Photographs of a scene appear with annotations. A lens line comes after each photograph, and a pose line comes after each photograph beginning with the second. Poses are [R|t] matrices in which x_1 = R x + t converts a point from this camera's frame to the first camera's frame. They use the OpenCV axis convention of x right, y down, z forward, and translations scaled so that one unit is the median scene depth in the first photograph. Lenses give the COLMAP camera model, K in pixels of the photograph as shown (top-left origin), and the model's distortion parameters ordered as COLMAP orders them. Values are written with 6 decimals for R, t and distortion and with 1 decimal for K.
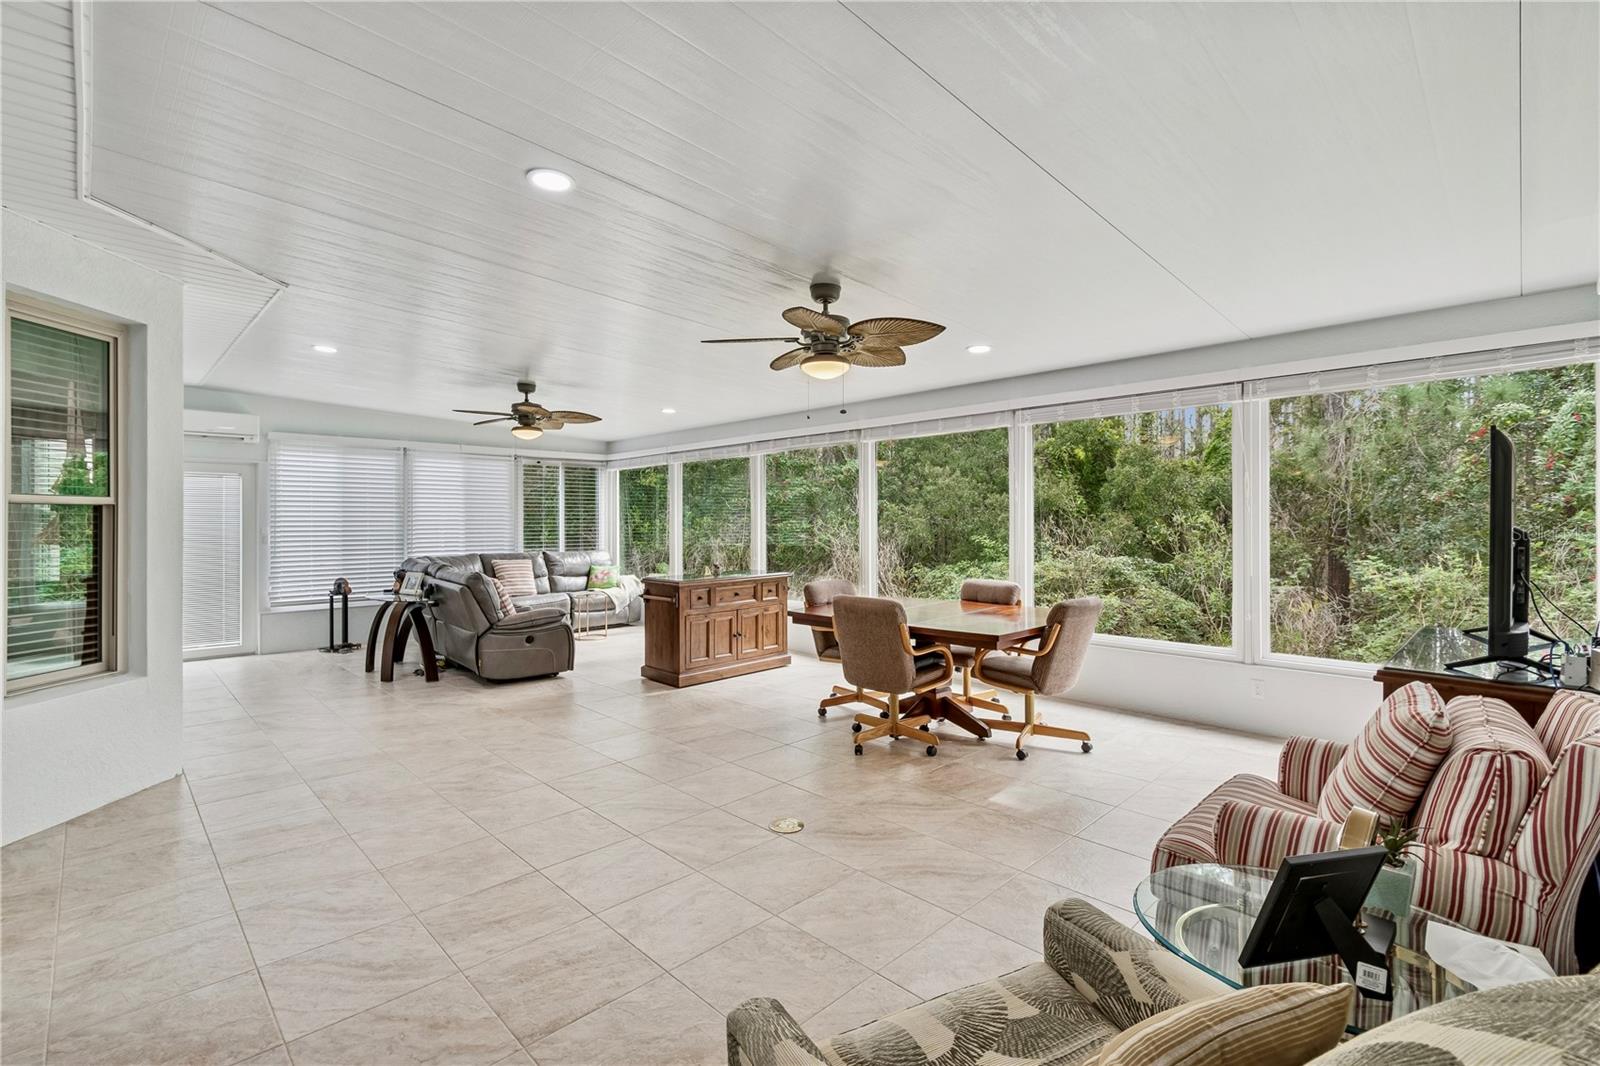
lens RADIAL K [[725.5, 0, 801.4], [0, 725.5, 525.1], [0, 0, 1]] dist [0.013146, -0.006193]
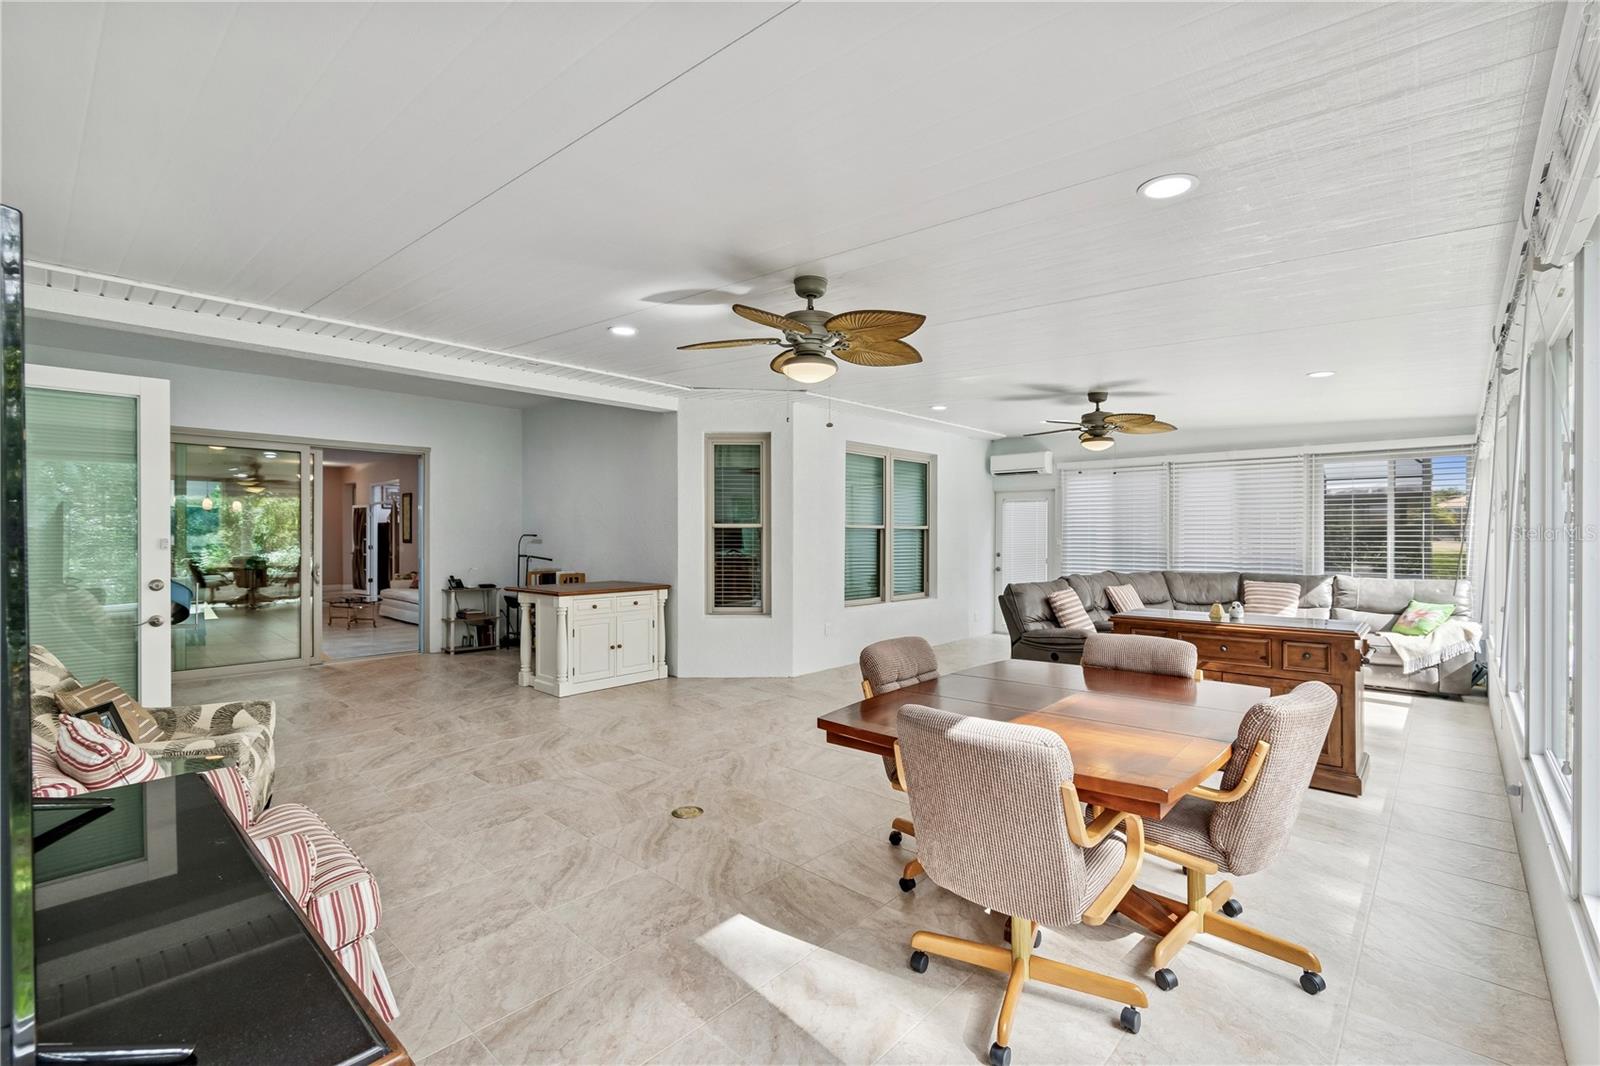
lens RADIAL K [[725.5, 0, 800.4], [0, 725.5, 535.9], [0, 0, 1]] dist [0.013146, -0.006193]
pose [[0.032070, 0.005453, -0.999471, 0.565906], [-0.007222, 0.999960, 0.005224, -0.009252], [0.999460, 0.007050, 0.032109, 0.584339]]
